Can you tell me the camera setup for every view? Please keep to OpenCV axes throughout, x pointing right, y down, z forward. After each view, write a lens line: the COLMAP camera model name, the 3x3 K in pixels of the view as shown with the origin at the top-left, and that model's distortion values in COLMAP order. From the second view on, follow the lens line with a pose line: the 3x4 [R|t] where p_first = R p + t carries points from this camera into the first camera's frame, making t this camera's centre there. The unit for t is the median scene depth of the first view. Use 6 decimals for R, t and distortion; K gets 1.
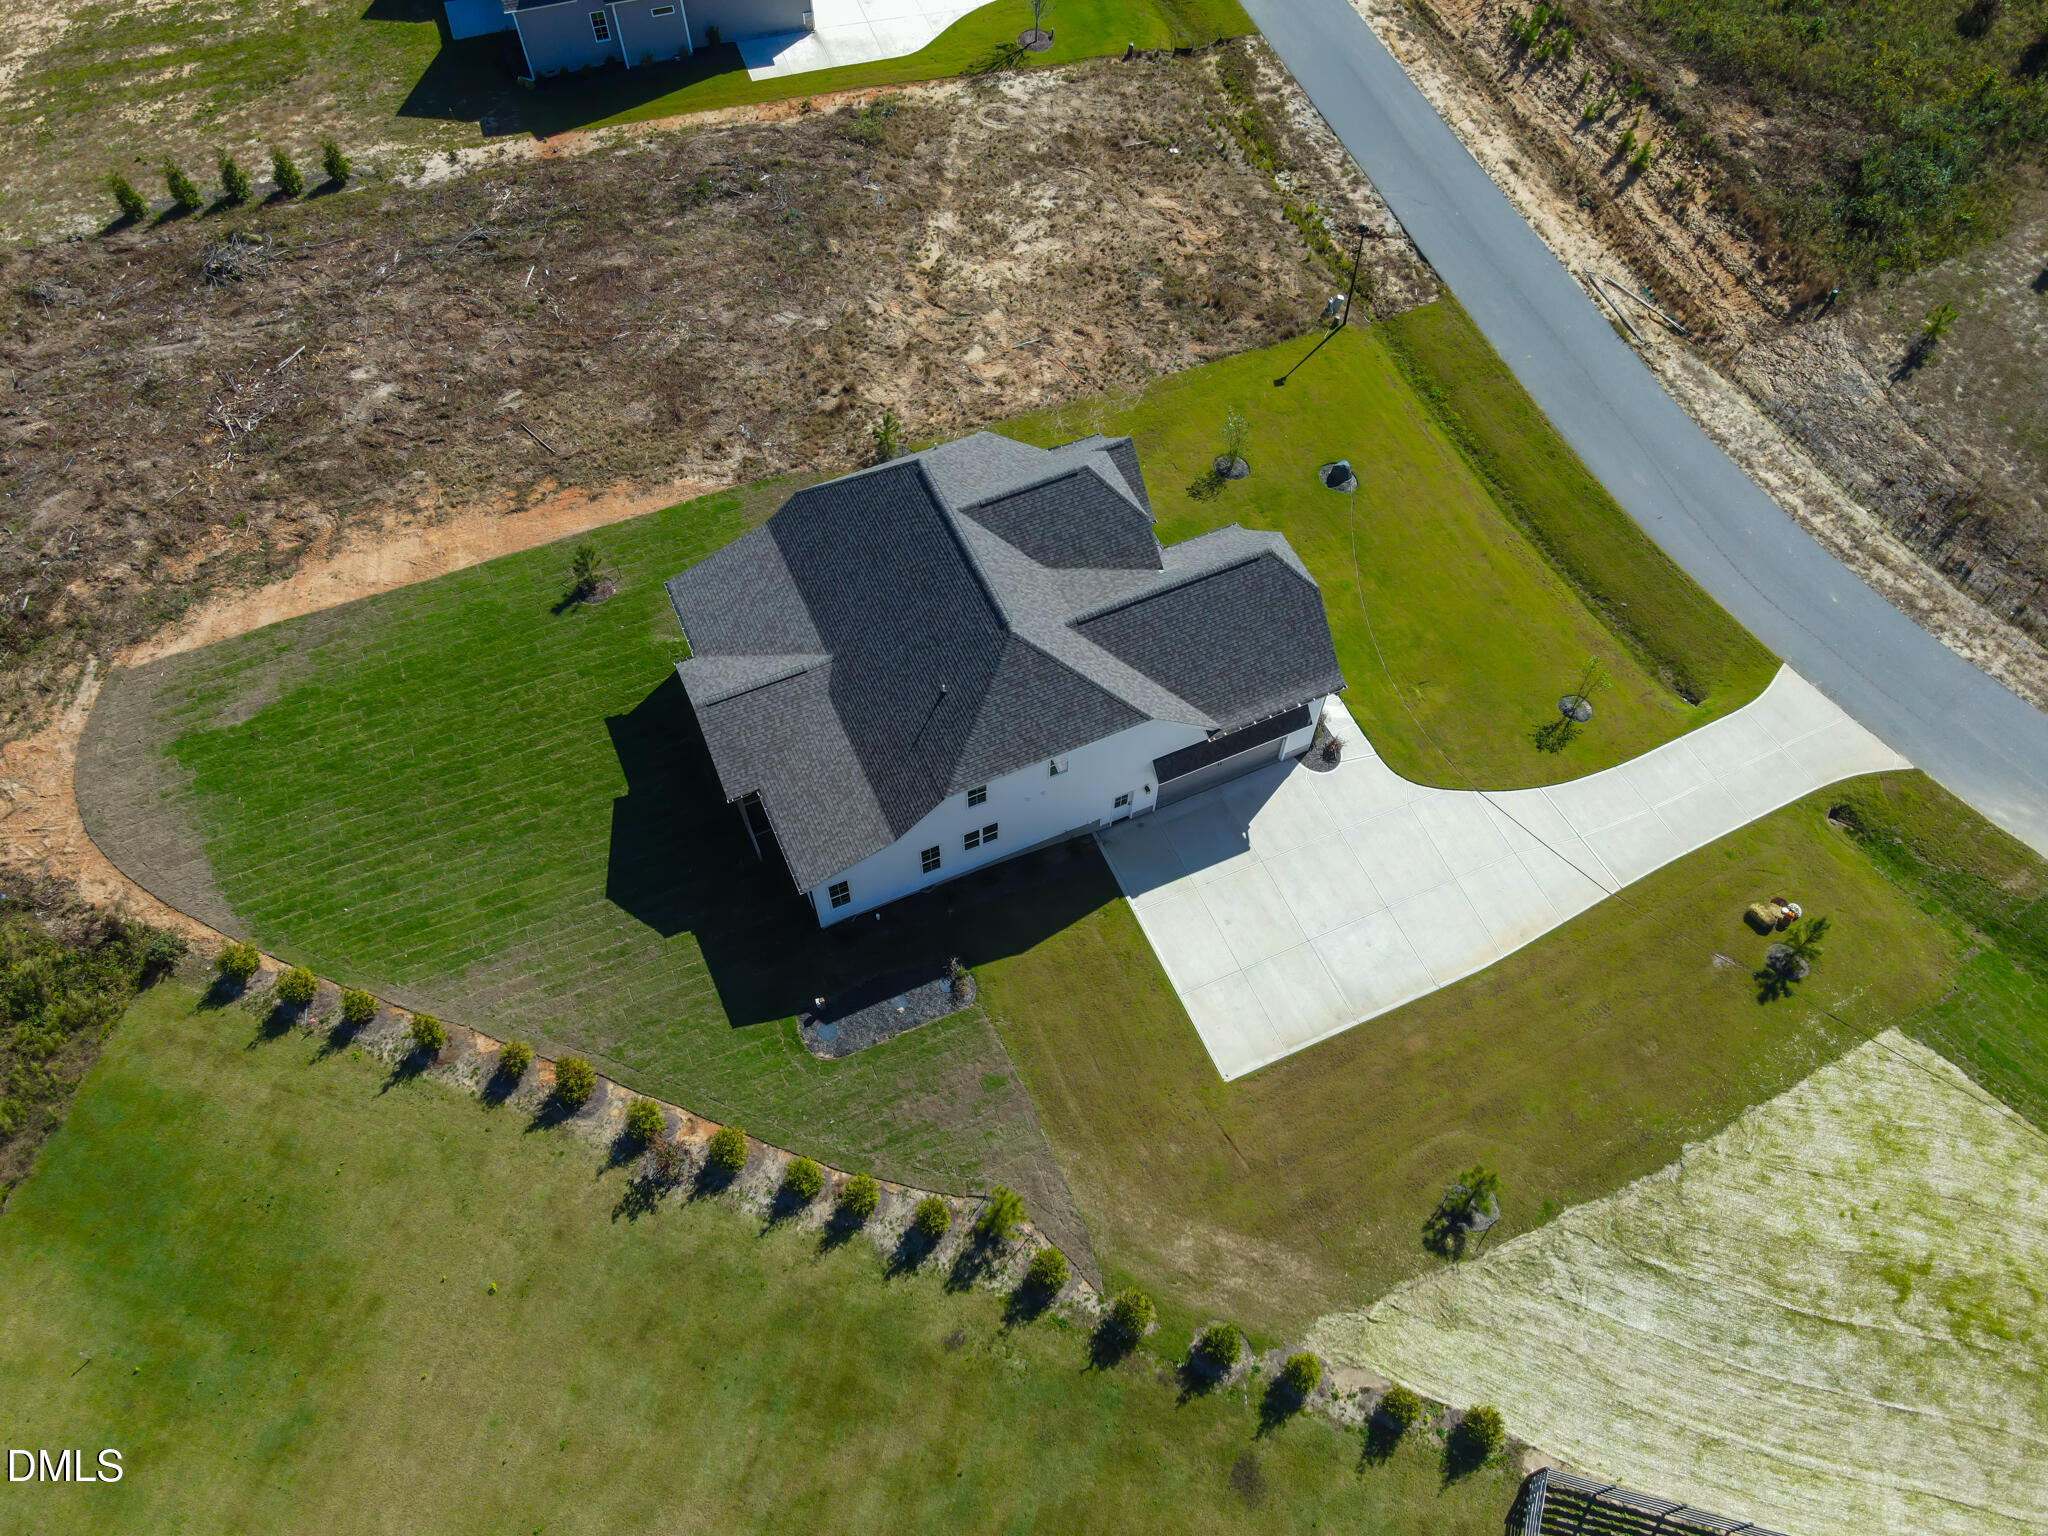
lens RADIAL K [[1458.8, 0, 1026.7], [0, 1458.8, 791.5], [0, 0, 1]] dist [0.015721, 0.039647]
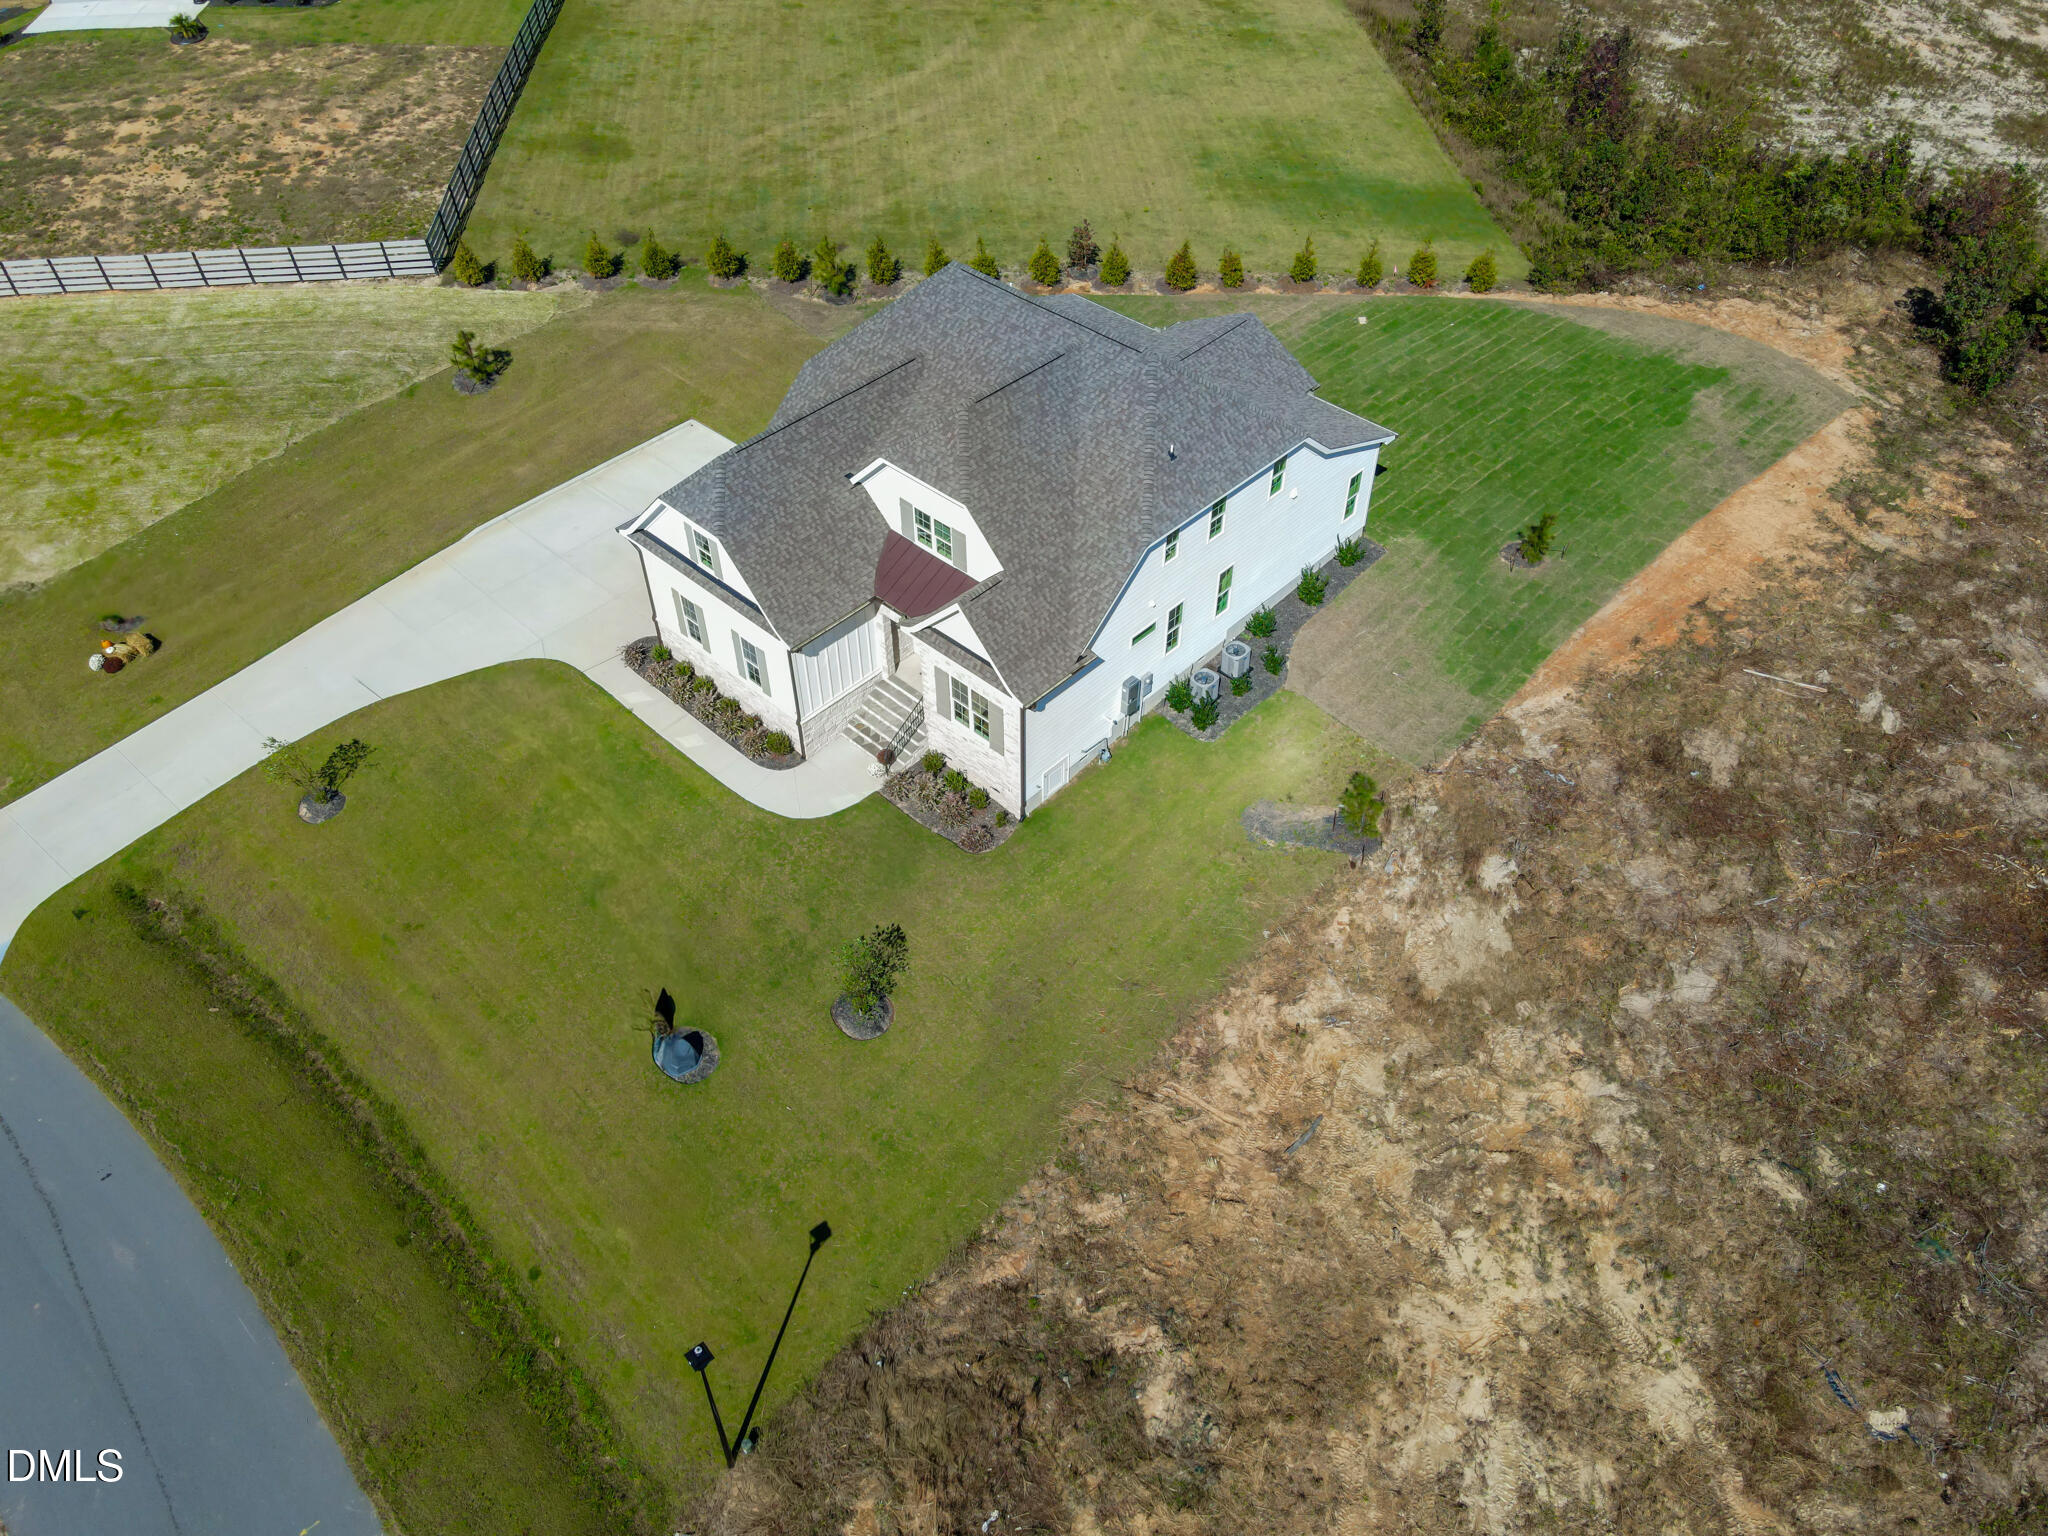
lens RADIAL K [[1488.8, 0, 1026.0], [0, 1488.8, 774.1], [0, 0, 1]] dist [0.038141, 0.004851]
pose [[-0.924769, 0.269542, -0.268607, 0.238489], [-0.328719, -0.210270, 0.920723, -0.869106], [0.191693, 0.939752, 0.283055, 0.819591]]
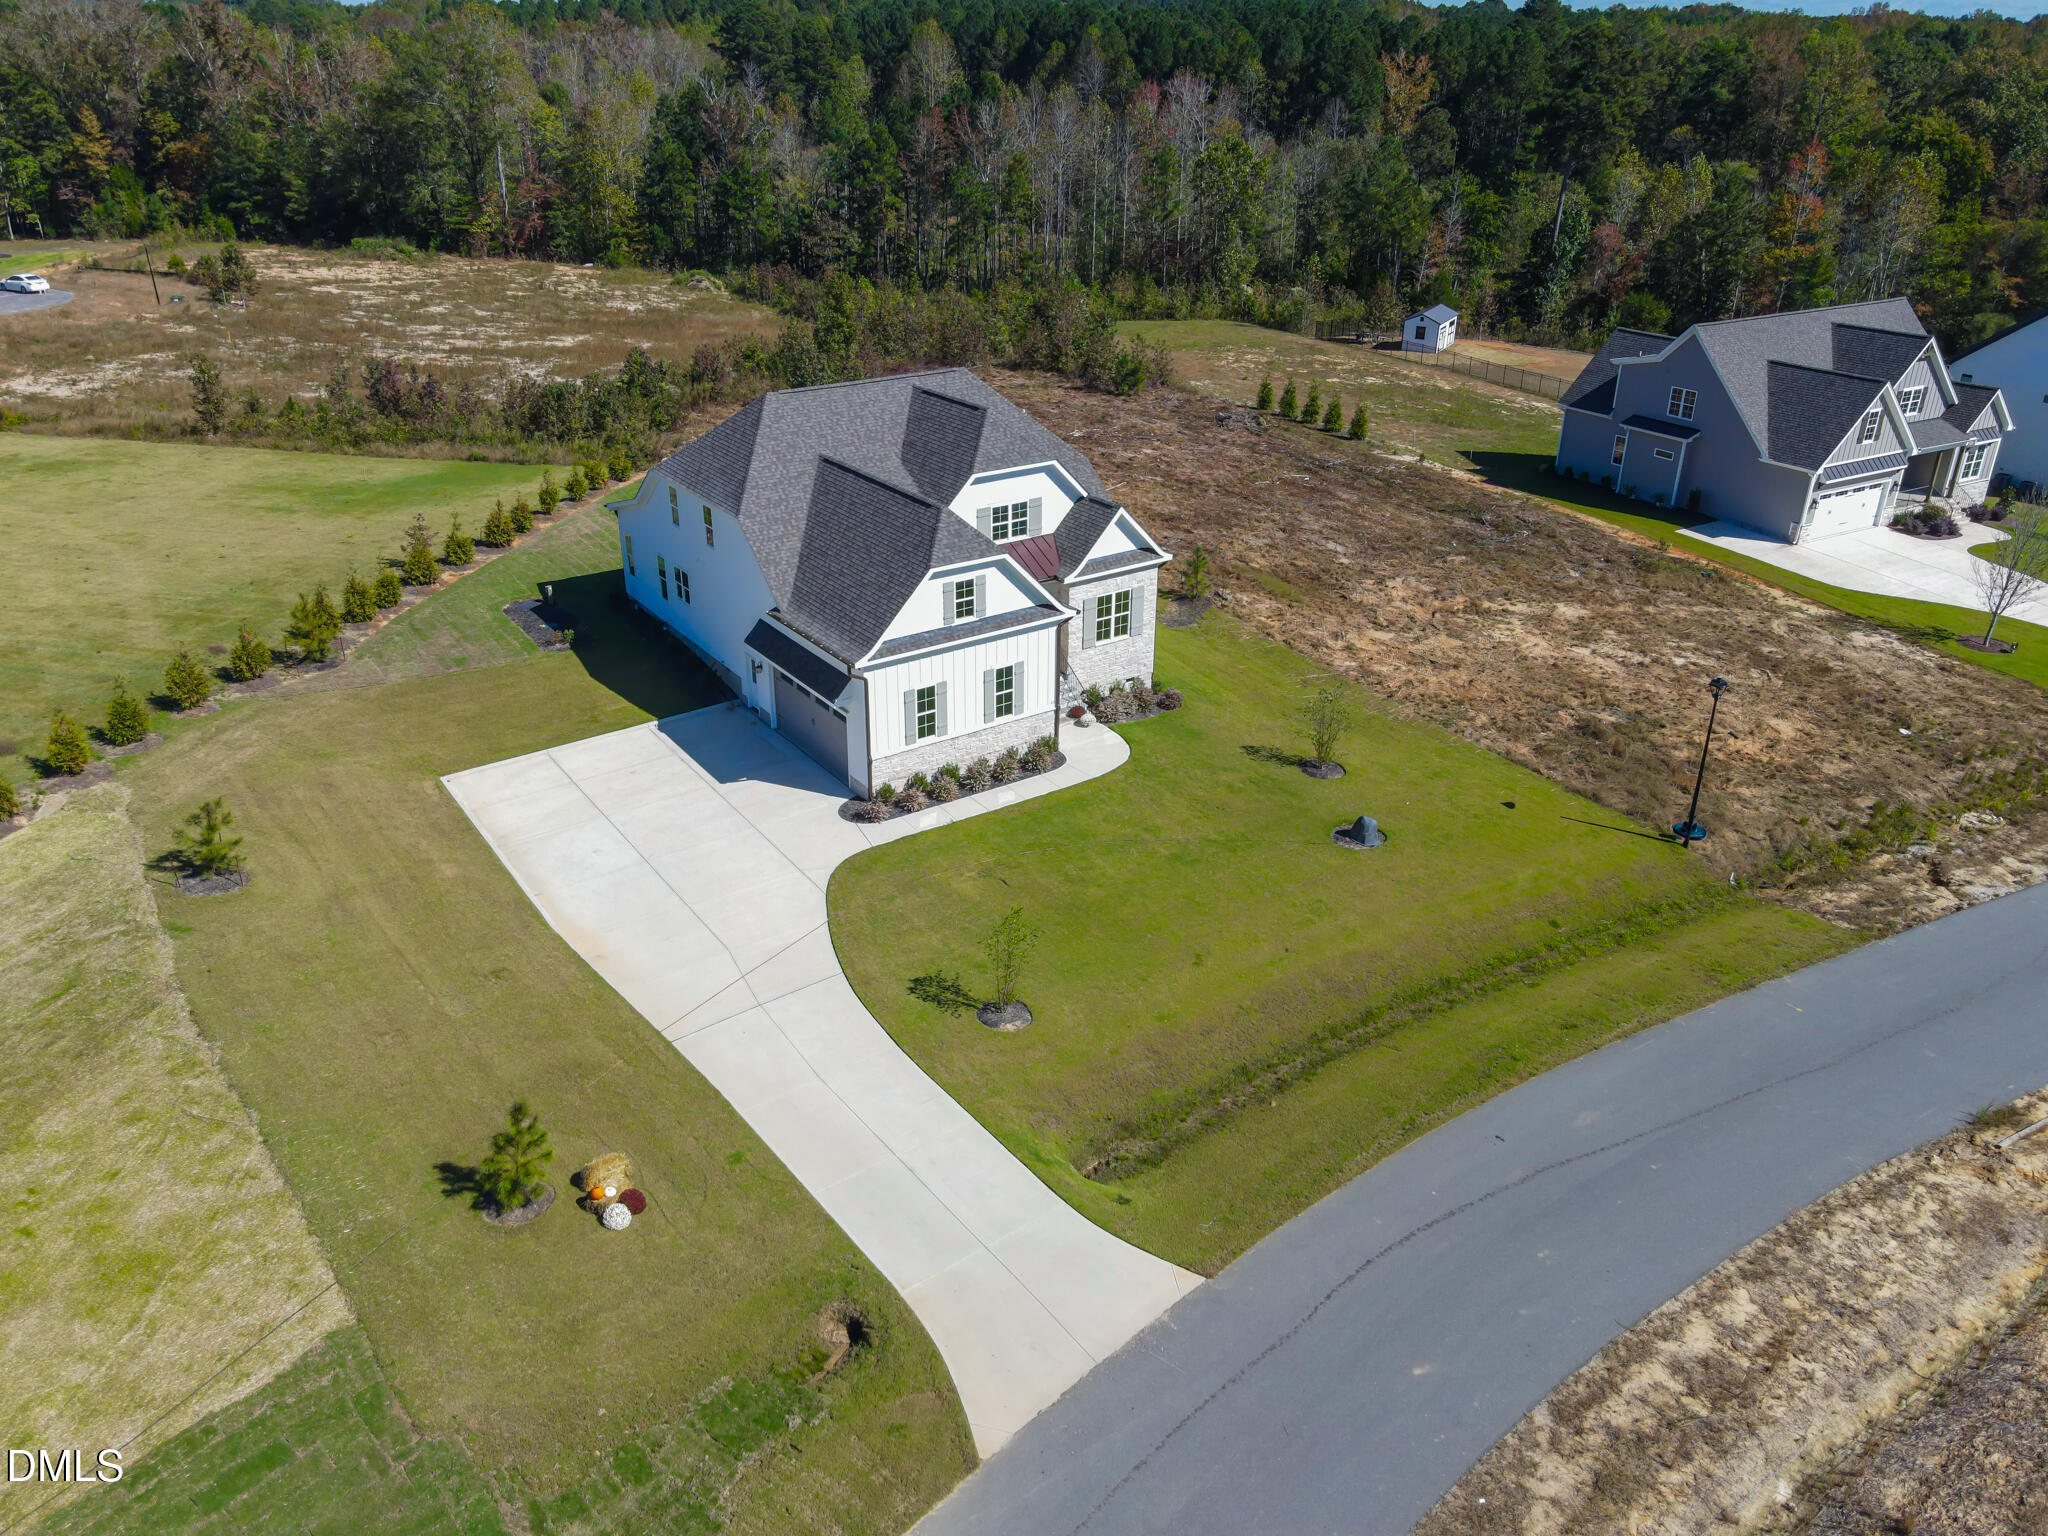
lens RADIAL K [[1511.9, 0, 1022.8], [0, 1511.9, 732.8], [0, 0, 1]] dist [0.020816, 0.033157]
pose [[0.182649, 0.404981, -0.895896, 0.893293], [-0.848036, 0.525954, 0.064860, -0.165976], [0.497467, 0.747906, 0.439503, 0.615789]]
